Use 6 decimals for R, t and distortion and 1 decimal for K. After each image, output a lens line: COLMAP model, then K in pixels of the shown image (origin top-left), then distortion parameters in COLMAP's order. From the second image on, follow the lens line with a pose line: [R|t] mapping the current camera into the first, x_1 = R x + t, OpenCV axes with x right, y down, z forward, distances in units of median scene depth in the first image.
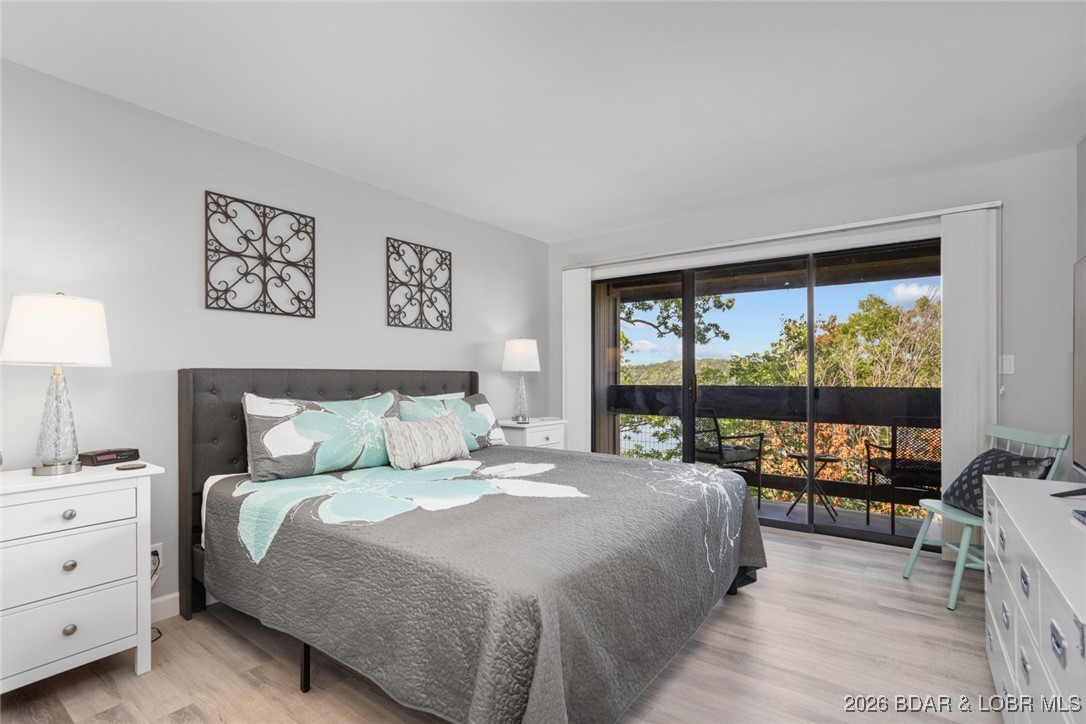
lens RADIAL K [[530.4, 0, 533.8], [0, 530.4, 370.5], [0, 0, 1]] dist [-0.054850, 0.038644]
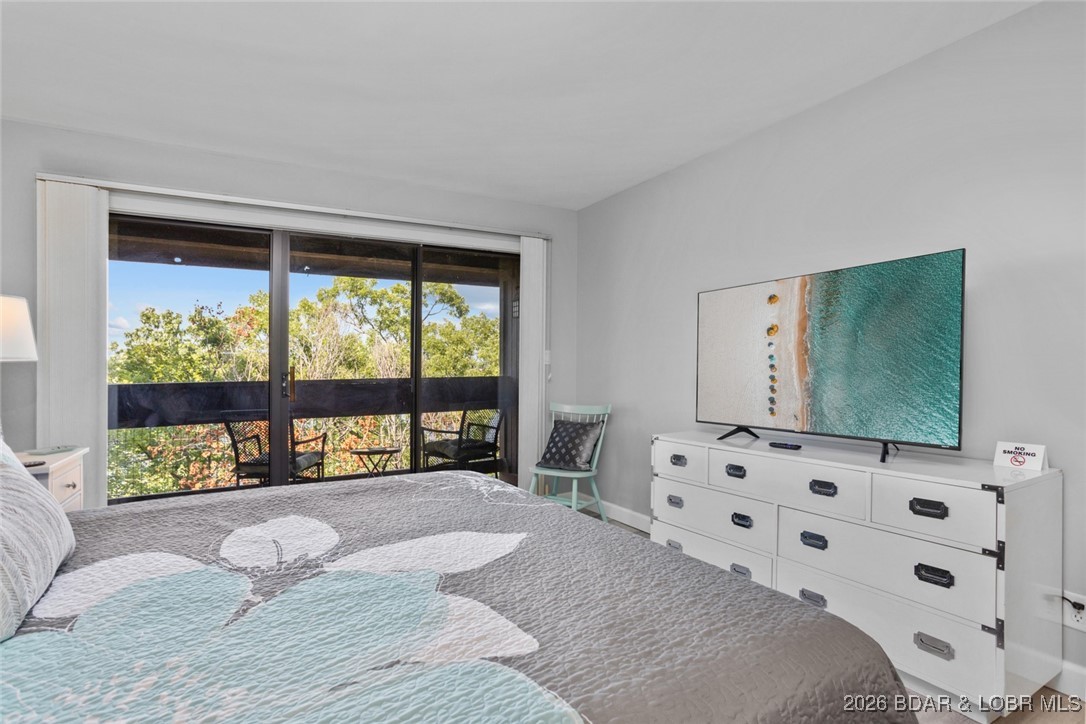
lens RADIAL K [[530.4, 0, 533.8], [0, 530.4, 370.5], [0, 0, 1]] dist [-0.054850, 0.038644]
pose [[0.400827, -0.010288, 0.916096, -0.270046], [0.002502, 0.999946, 0.010135, 0.006480], [-0.916151, -0.001770, 0.400830, 0.356532]]
